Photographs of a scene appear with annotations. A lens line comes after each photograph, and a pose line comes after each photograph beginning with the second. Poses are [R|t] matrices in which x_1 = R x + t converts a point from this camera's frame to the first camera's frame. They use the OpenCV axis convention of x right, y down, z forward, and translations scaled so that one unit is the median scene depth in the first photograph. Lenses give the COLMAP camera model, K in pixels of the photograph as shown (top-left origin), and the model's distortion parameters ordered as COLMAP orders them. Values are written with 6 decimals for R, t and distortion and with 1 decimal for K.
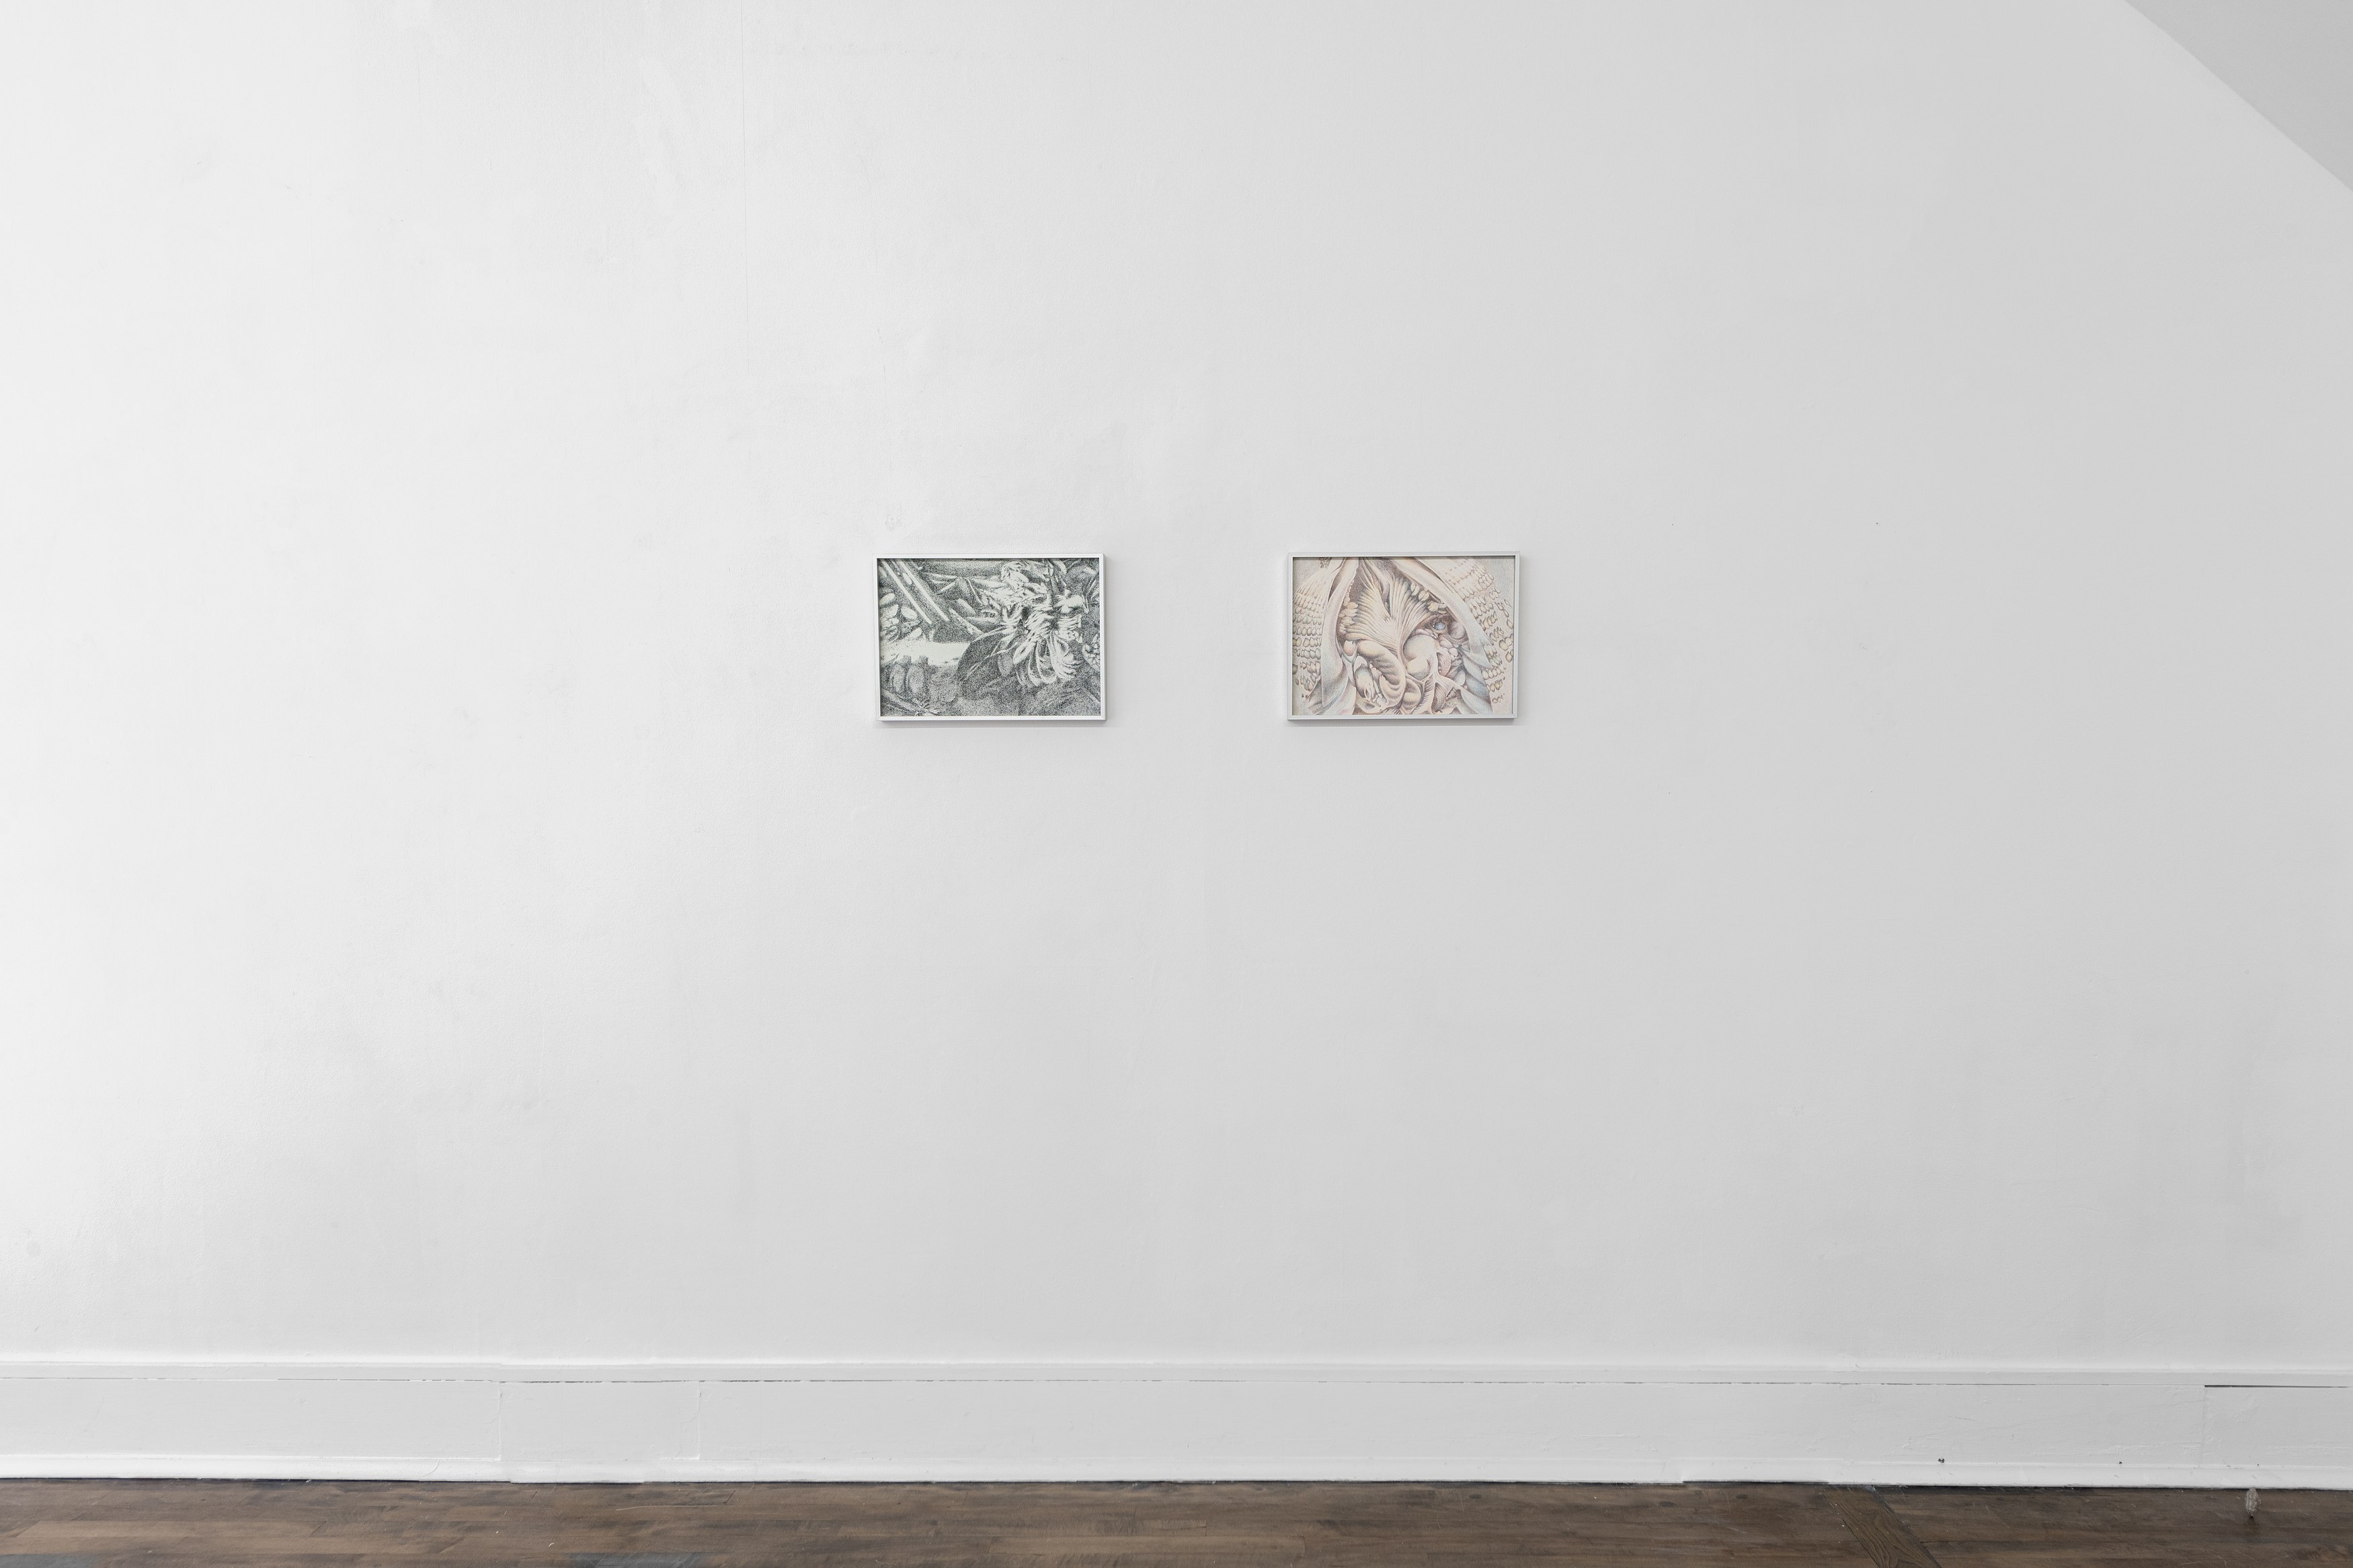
lens RADIAL K [[1559.4, 0, 1345.1], [0, 1559.4, 871.7], [0, 0, 1]] dist [0.016896, -0.002540]
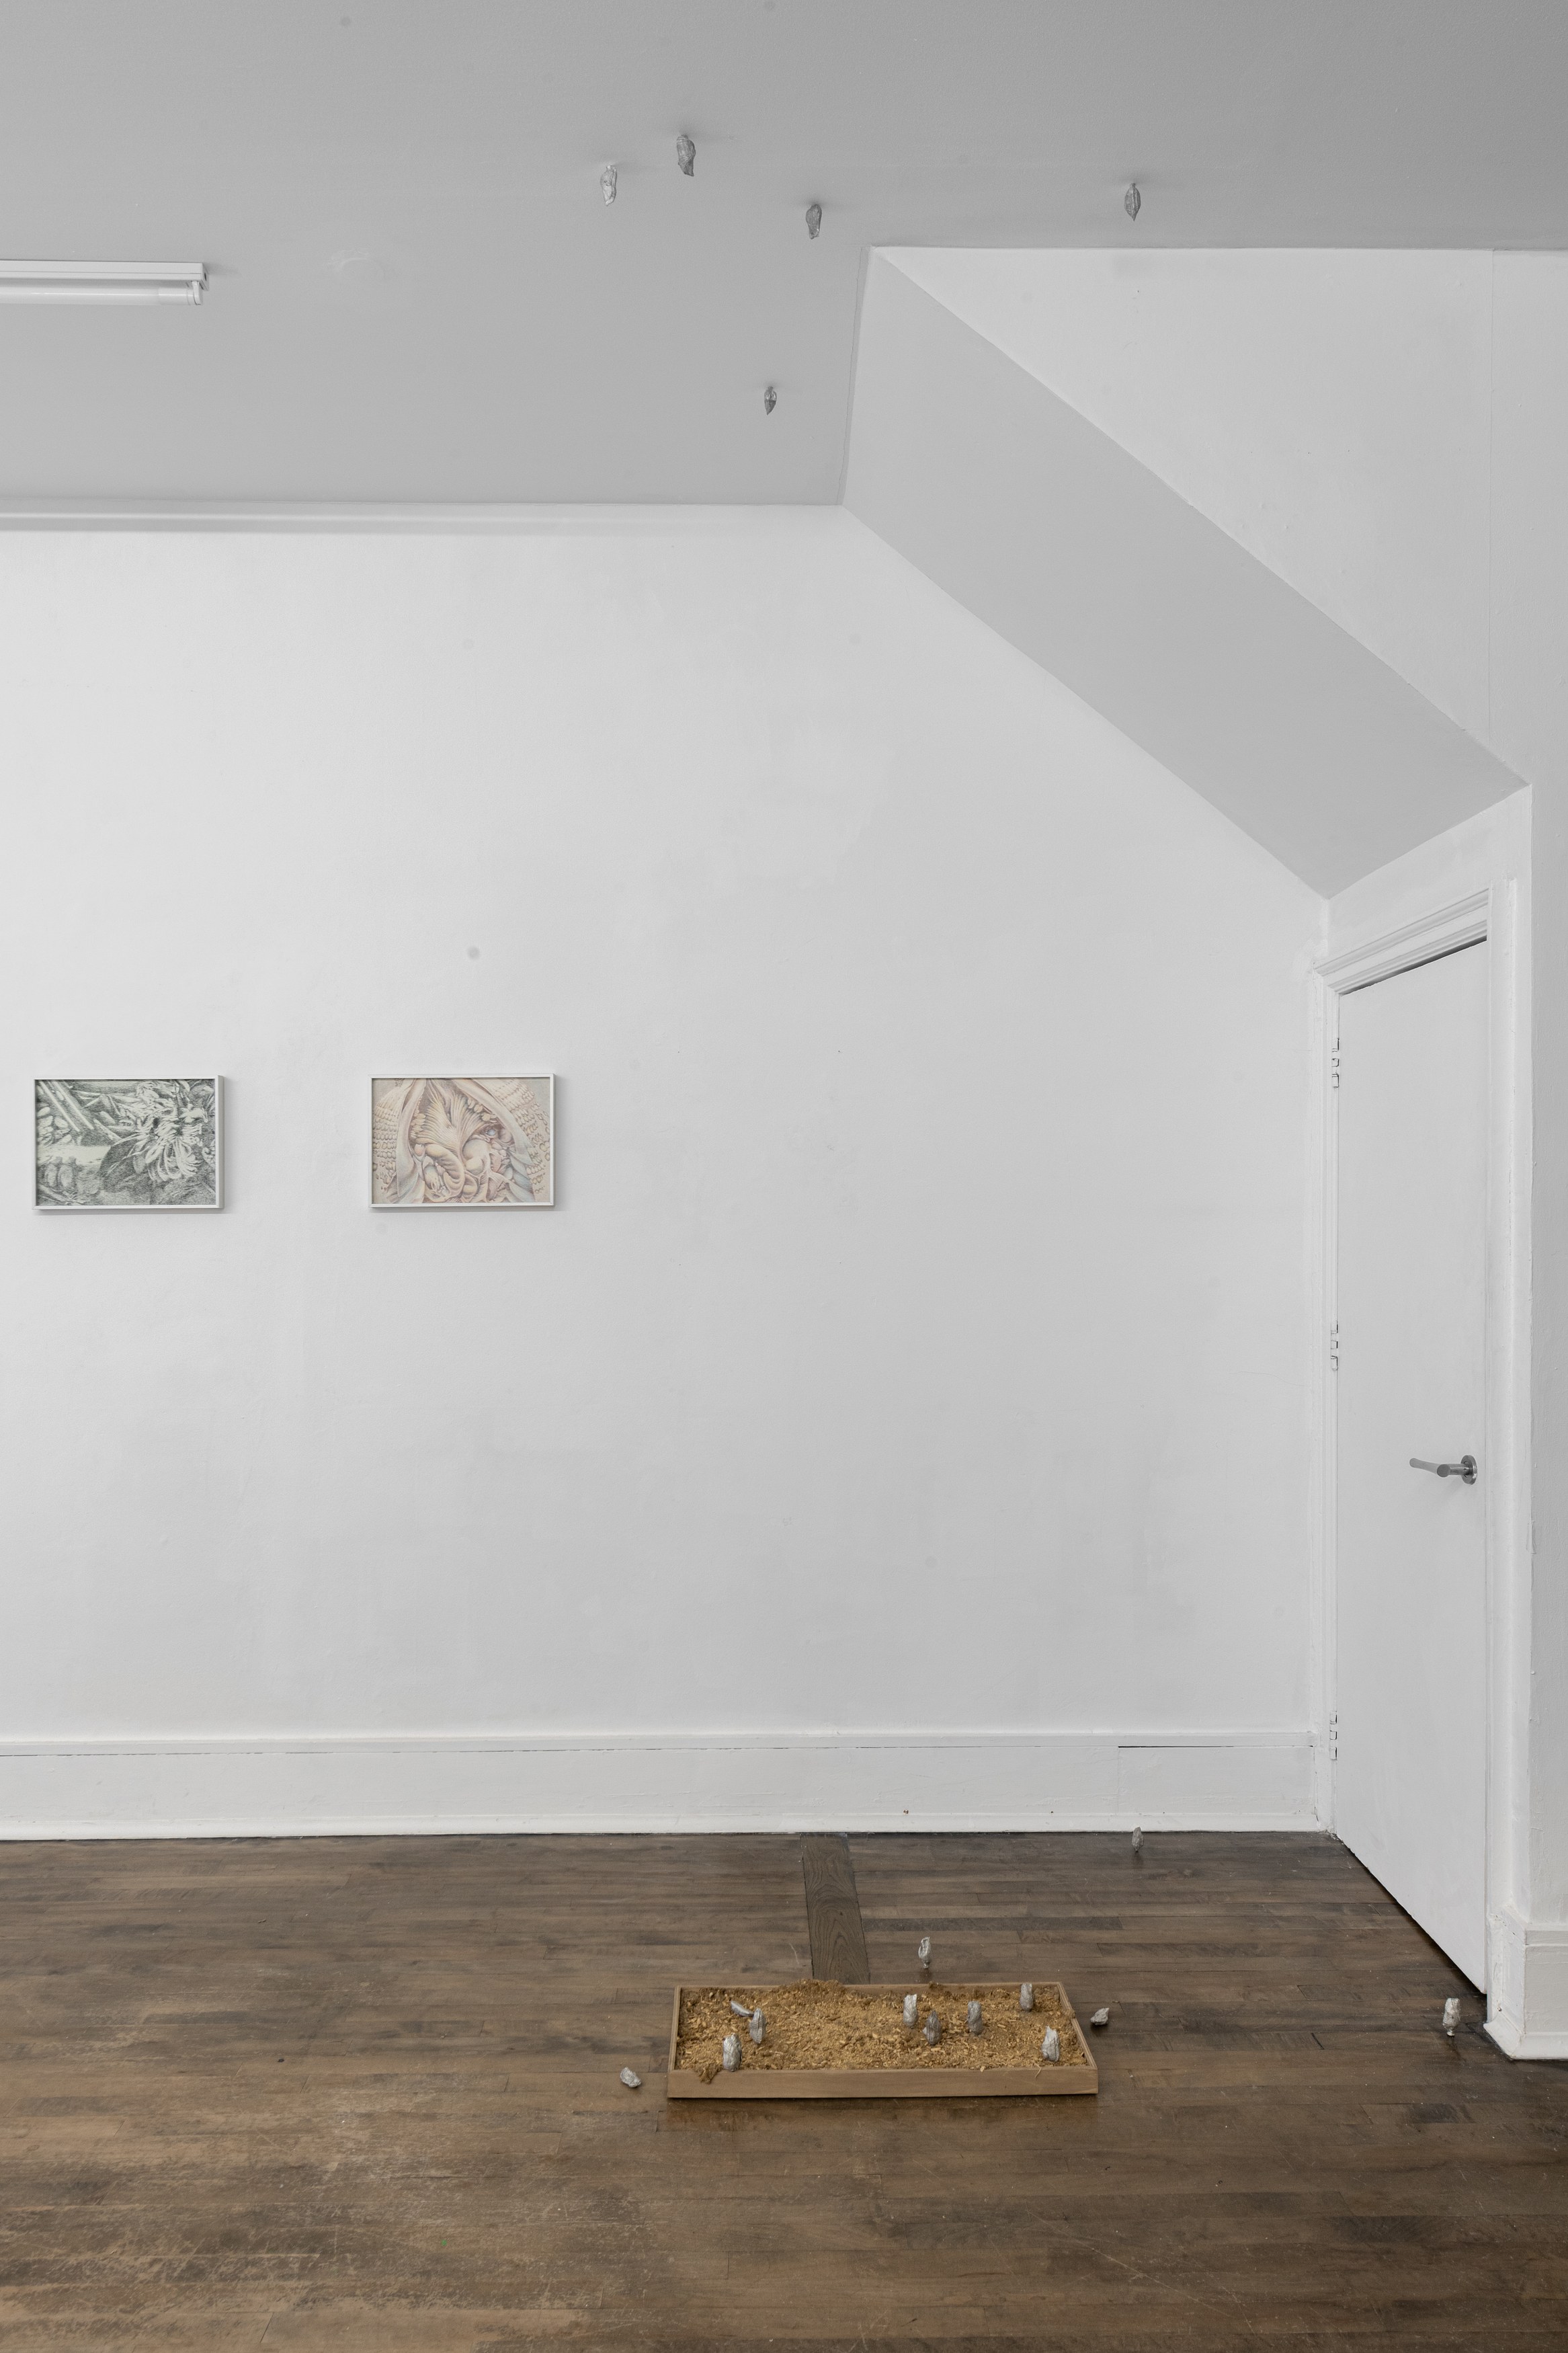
lens RADIAL K [[1611.0, 0, 906.4], [0, 1611.0, 1235.2], [0, 0, 1]] dist [0.024770, -0.007365]
pose [[0.999932, -0.003800, 0.010986, 0.377500], [0.004437, 0.998276, -0.058531, 0.001695], [-0.010745, 0.058576, 0.998225, -0.287115]]
